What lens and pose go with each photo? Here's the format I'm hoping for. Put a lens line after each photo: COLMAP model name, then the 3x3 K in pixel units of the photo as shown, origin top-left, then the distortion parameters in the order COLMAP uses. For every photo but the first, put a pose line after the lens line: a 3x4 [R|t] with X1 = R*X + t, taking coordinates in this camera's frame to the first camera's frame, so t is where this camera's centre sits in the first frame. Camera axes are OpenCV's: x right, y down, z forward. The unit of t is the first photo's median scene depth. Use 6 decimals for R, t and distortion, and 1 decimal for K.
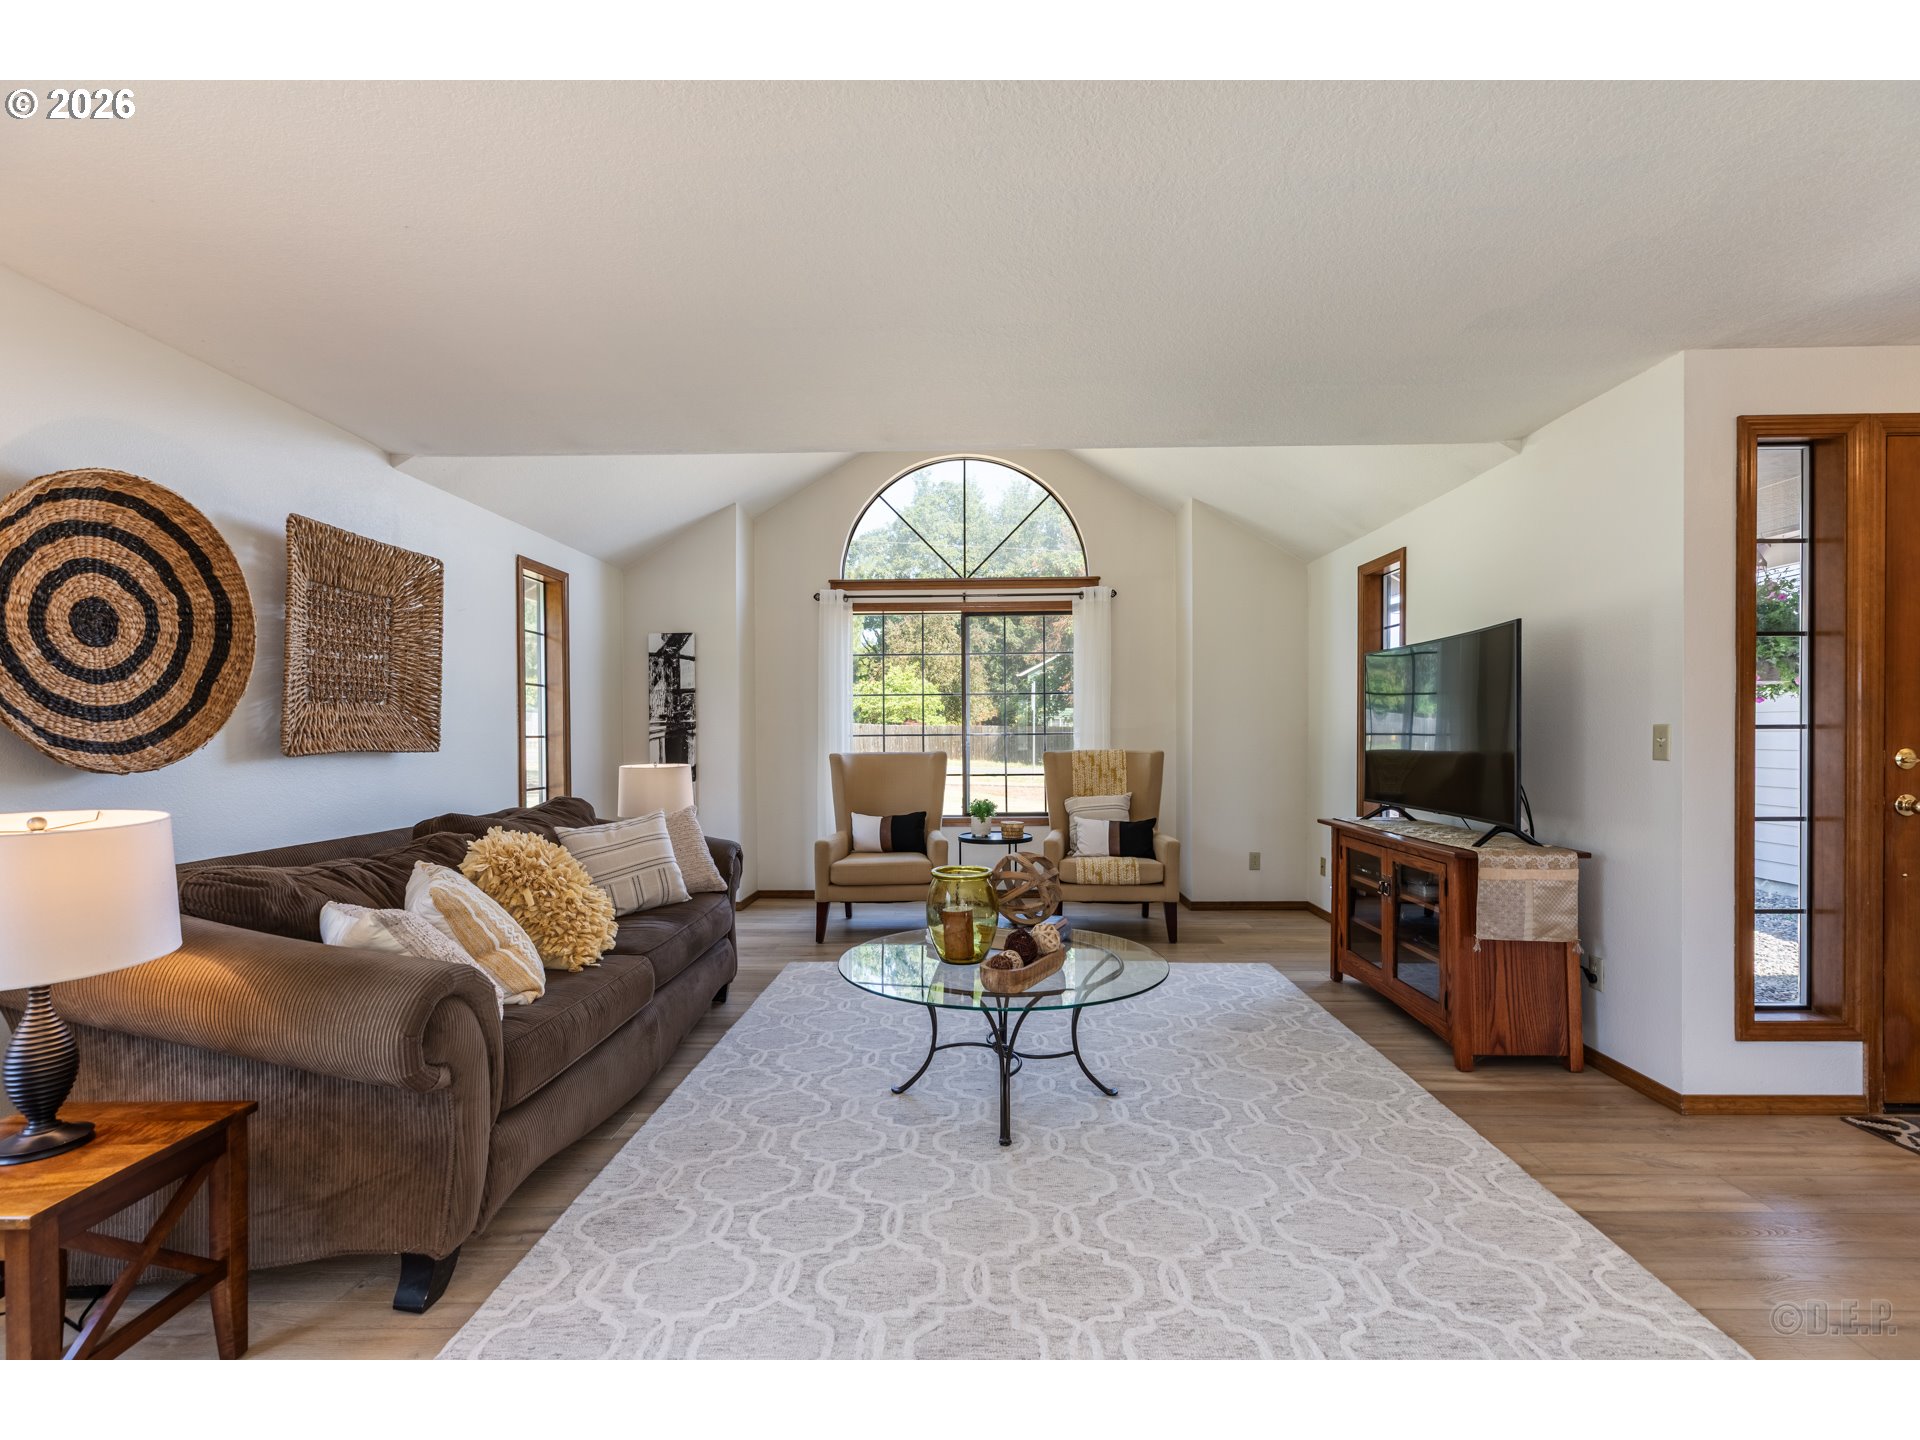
lens RADIAL K [[856.1, 0, 967.3], [0, 856.1, 733.9], [0, 0, 1]] dist [0.003238, -0.000036]
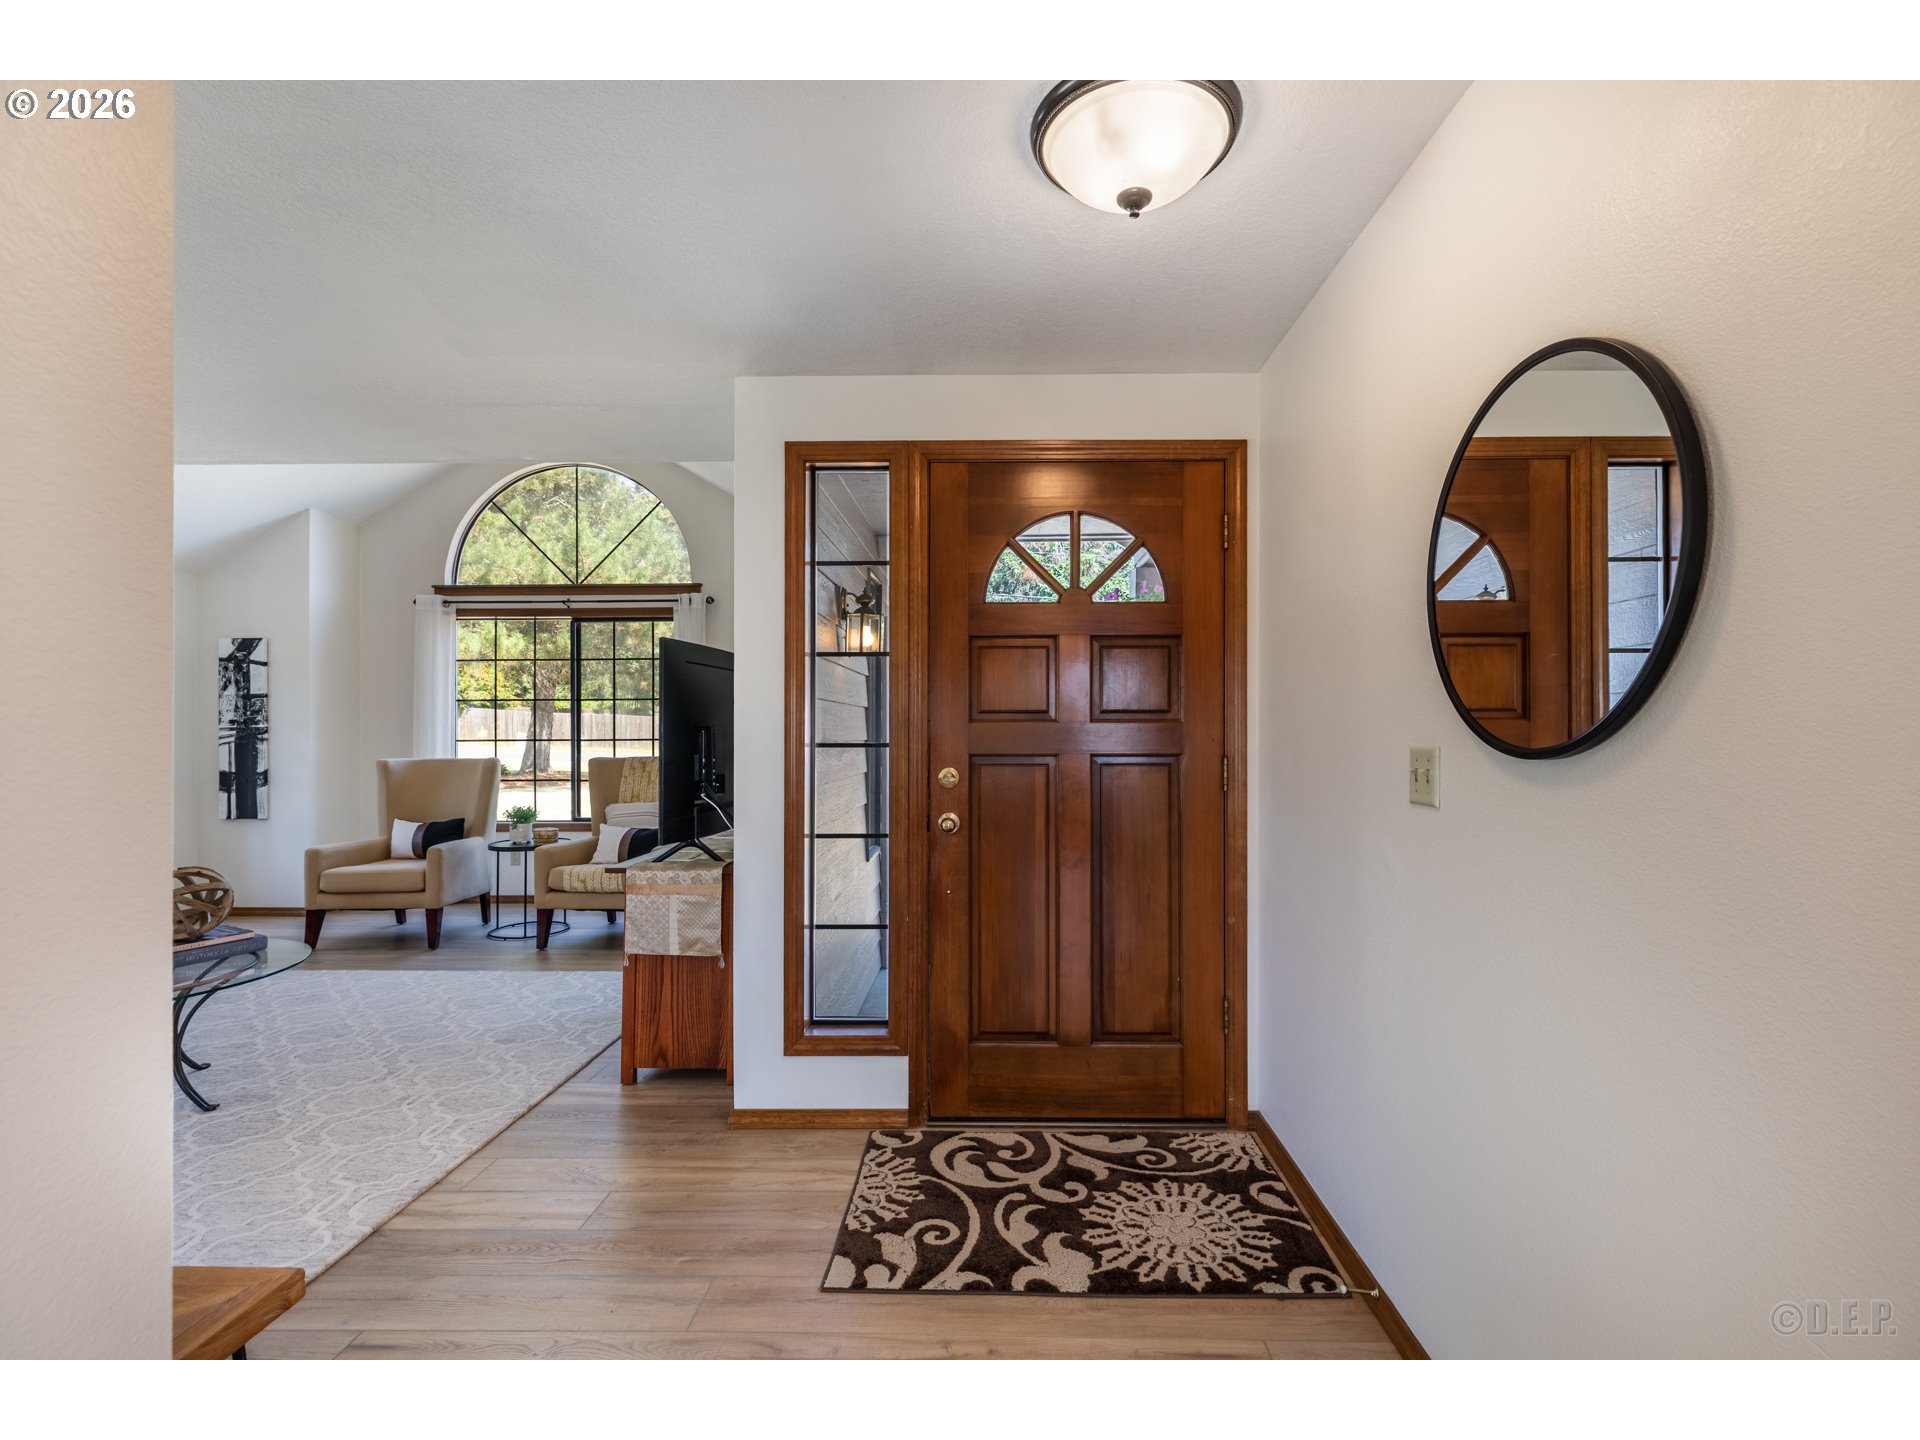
lens RADIAL K [[854.4, 0, 965.0], [0, 854.4, 724.1], [0, 0, 1]] dist [0.001478, -0.000057]
pose [[0.999947, 0.003669, 0.009612, 0.984559], [-0.003588, 0.999958, -0.008429, -0.023764], [-0.009643, 0.008394, 0.999918, -0.013294]]
